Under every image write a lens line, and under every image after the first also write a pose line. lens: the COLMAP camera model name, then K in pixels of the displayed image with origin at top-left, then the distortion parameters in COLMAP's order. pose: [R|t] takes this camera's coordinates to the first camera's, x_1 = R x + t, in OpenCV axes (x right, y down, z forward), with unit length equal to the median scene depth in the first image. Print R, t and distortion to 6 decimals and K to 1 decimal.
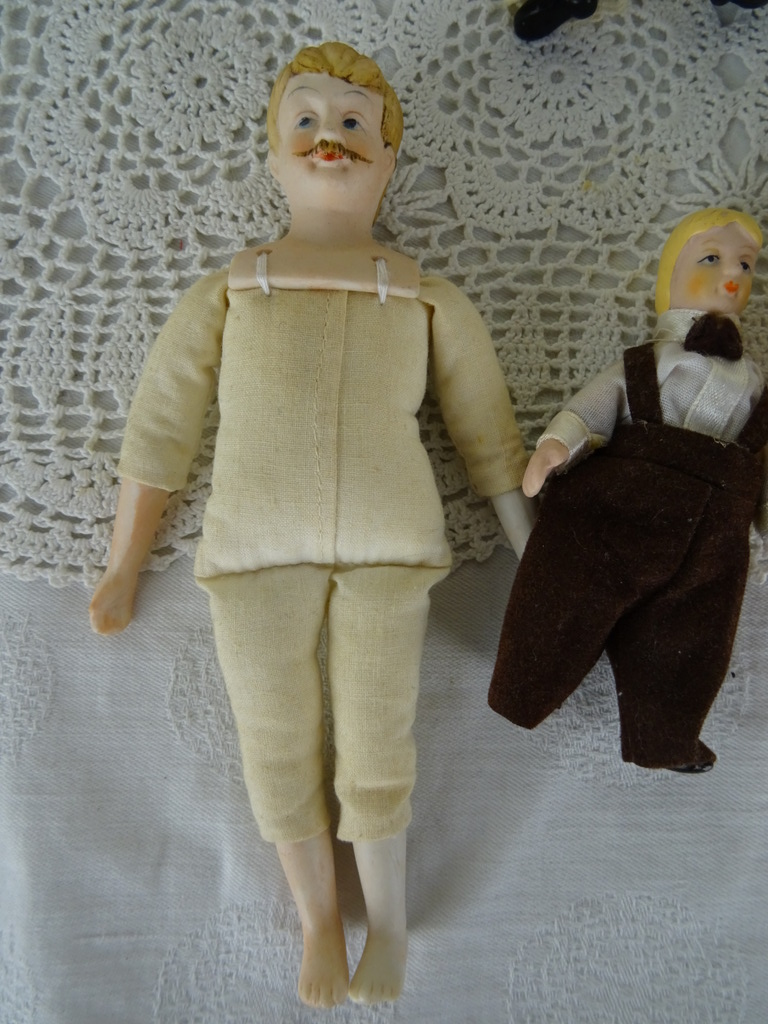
lens RADIAL K [[711.0, 0, 386.6], [0, 711.0, 509.4], [0, 0, 1]] dist [-0.004011, -0.011187]
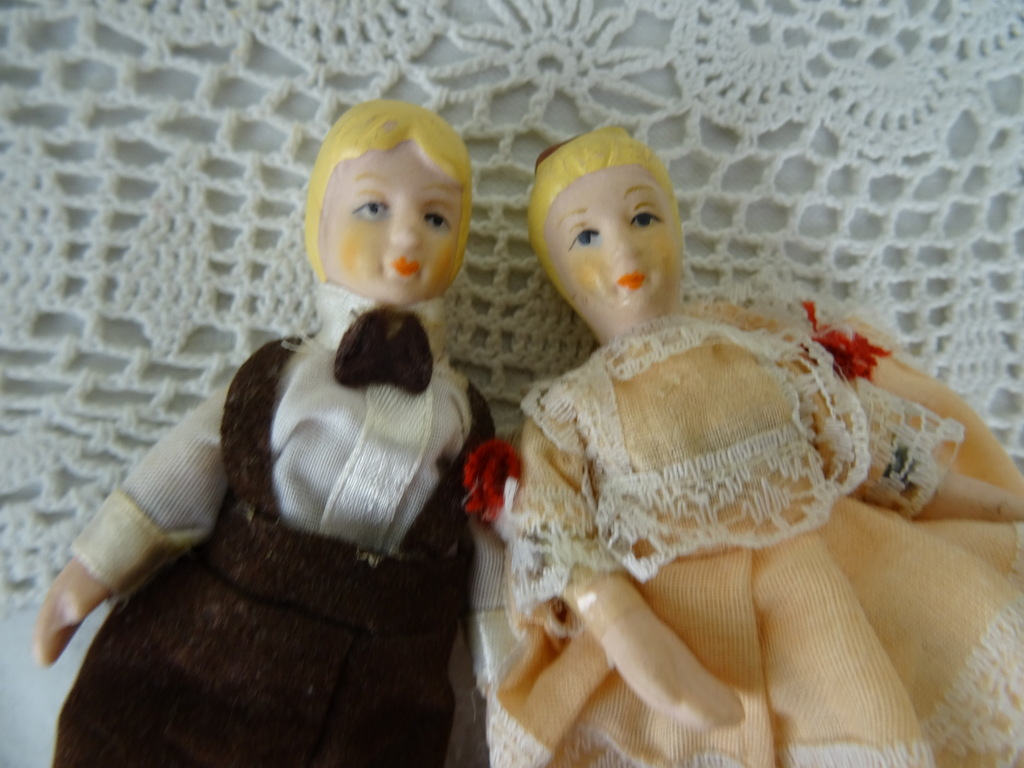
lens RADIAL K [[646.9, 0, 510.4], [0, 646.9, 400.6], [0, 0, 1]] dist [-0.001915, -0.003843]
pose [[0.985240, 0.086976, 0.147433, 0.397677], [-0.104790, 0.987504, 0.117711, -0.193051], [-0.135353, -0.131423, 0.982042, 0.408583]]
